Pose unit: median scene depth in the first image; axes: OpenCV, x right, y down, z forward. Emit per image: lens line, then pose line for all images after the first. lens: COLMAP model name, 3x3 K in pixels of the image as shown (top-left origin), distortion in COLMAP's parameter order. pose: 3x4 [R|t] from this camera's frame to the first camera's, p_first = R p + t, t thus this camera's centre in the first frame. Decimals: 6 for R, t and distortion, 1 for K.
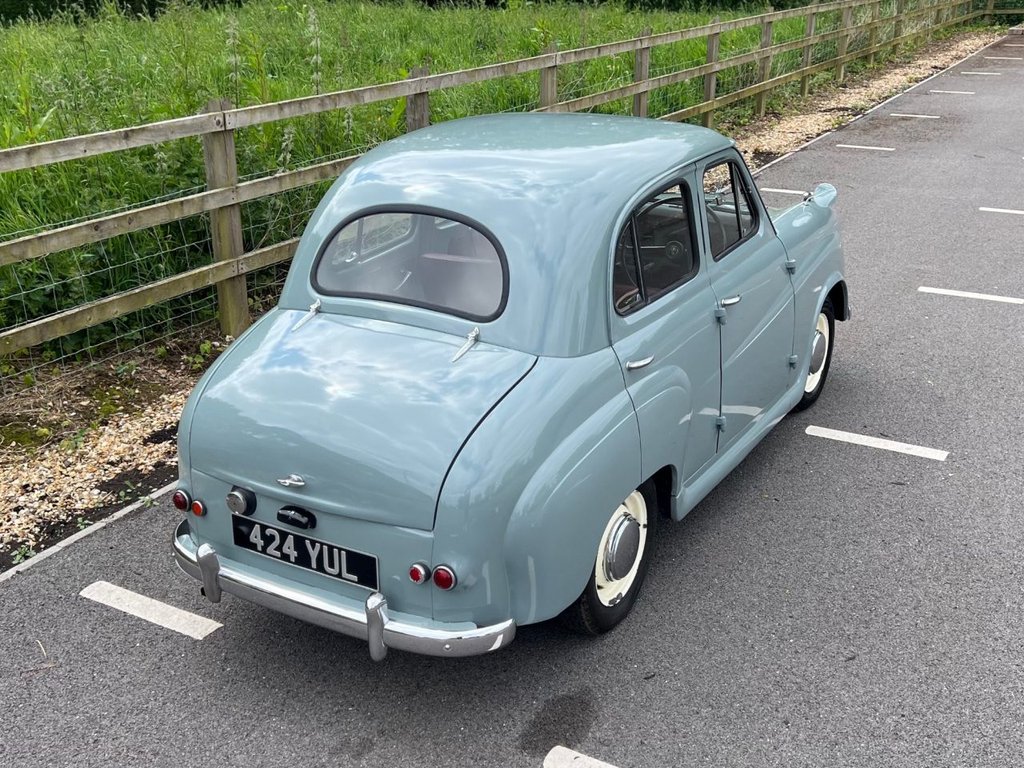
lens RADIAL K [[1107.7, 0, 512.0], [0, 1107.7, 384.0], [0, 0, 1]] dist [0.000923, 0.021642]
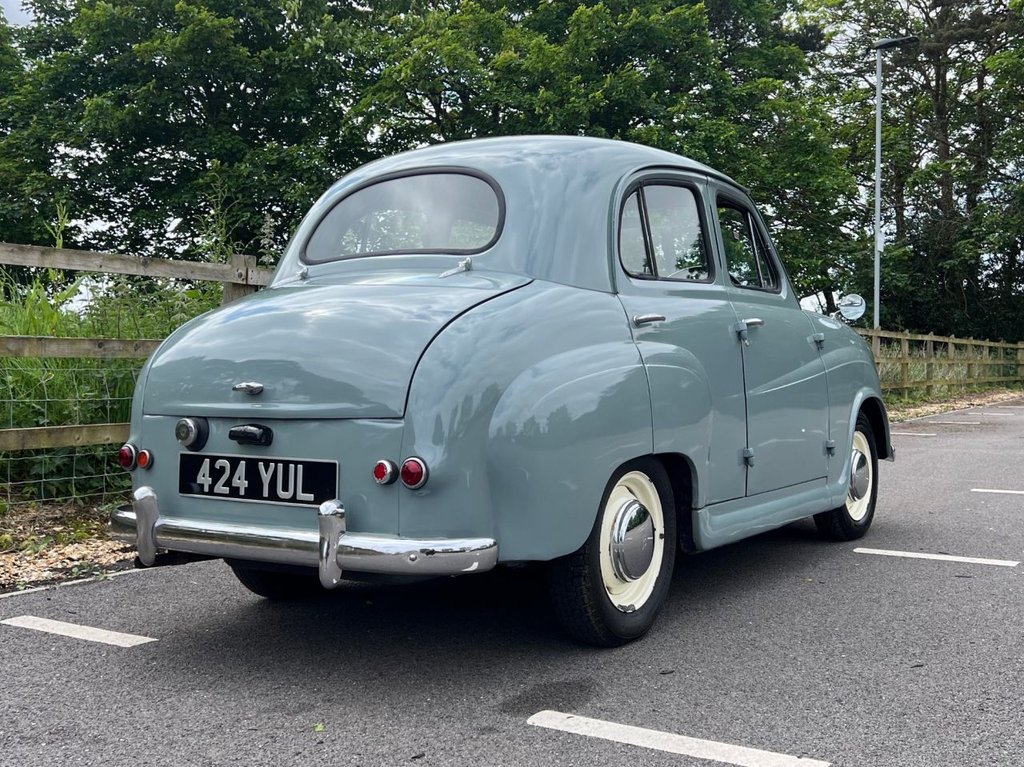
lens RADIAL K [[1124.7, 0, 532.5], [0, 1124.7, 379.9], [0, 0, 1]] dist [0.007713, 0.022488]
pose [[0.999610, 0.005584, -0.027376, 0.048658], [-0.015503, 0.926010, -0.377180, 0.393831], [0.023245, 0.377458, 0.925735, 0.162871]]
